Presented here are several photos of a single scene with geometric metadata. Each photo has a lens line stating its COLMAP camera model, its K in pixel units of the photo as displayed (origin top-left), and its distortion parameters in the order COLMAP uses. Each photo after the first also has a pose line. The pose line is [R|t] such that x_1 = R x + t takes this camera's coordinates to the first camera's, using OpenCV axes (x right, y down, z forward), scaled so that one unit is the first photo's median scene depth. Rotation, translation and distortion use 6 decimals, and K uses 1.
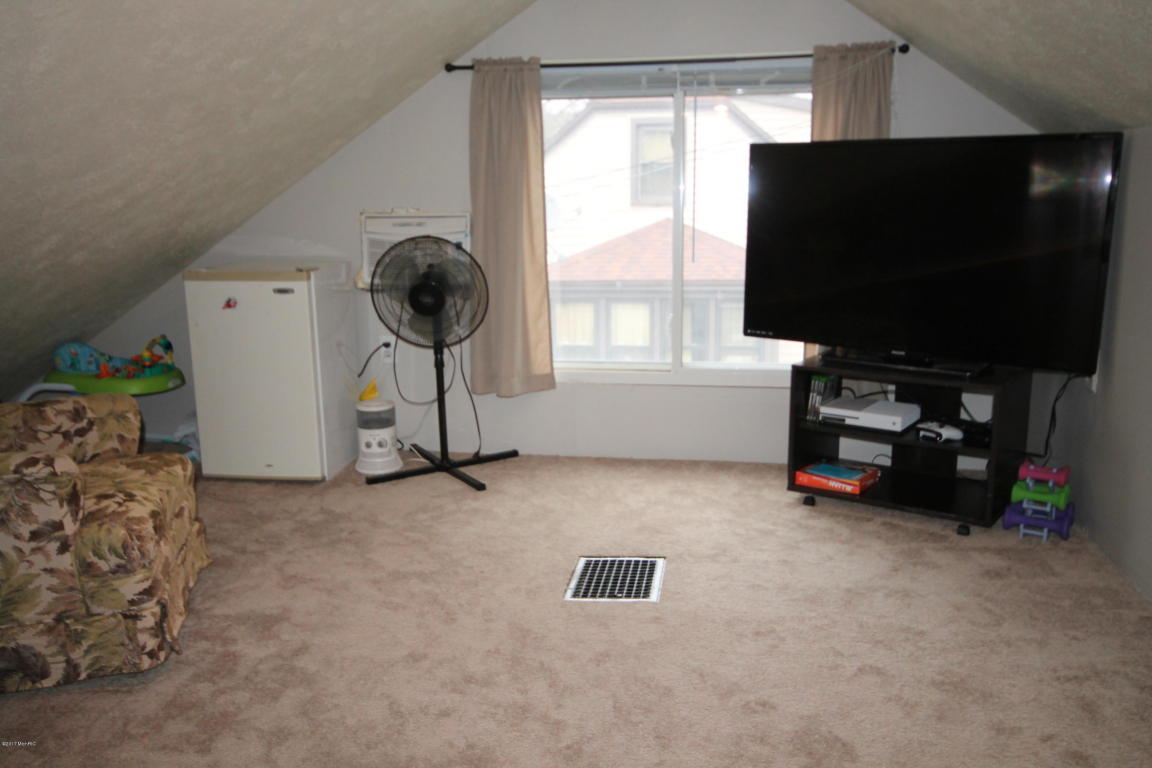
lens RADIAL K [[999.1, 0, 575.8], [0, 999.1, 382.6], [0, 0, 1]] dist [0.010839, 0.028219]
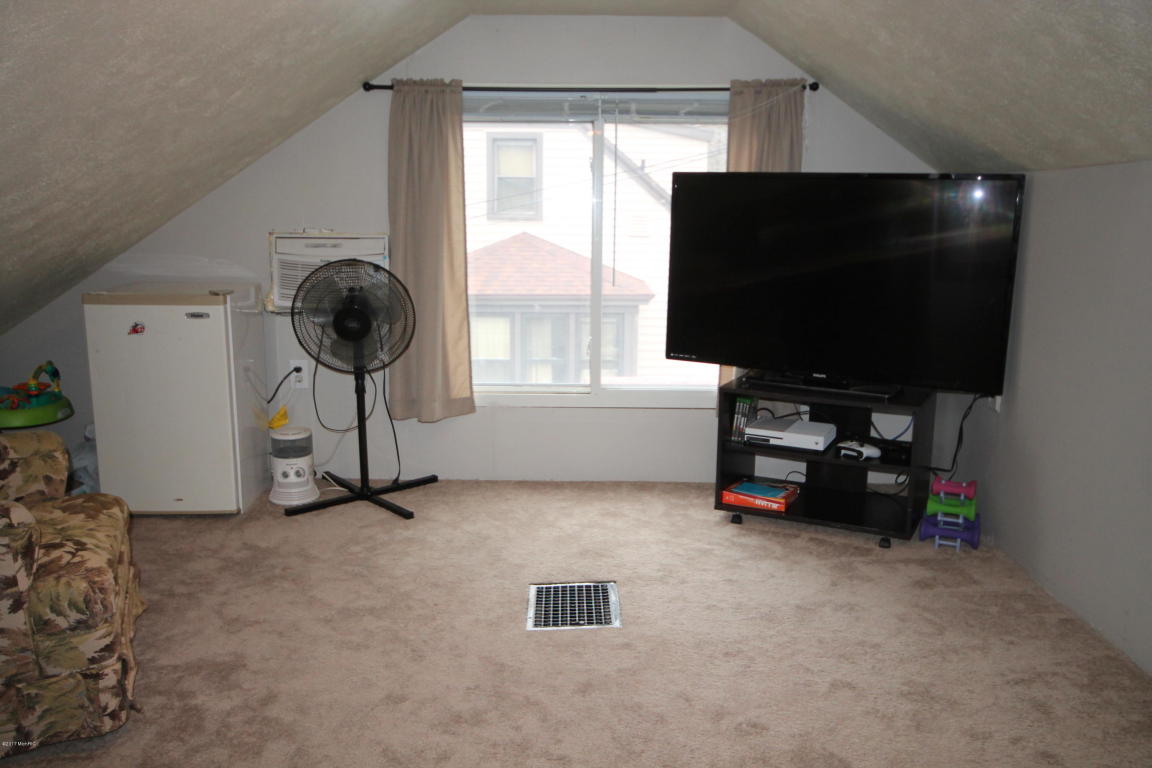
lens RADIAL K [[999.1, 0, 575.1], [0, 999.1, 382.9], [0, 0, 1]] dist [0.010839, 0.028219]
pose [[0.986246, -0.010665, 0.164939, -0.102919], [0.012260, 0.999887, -0.008658, -0.016010], [-0.164828, 0.010561, 0.986266, 0.005484]]
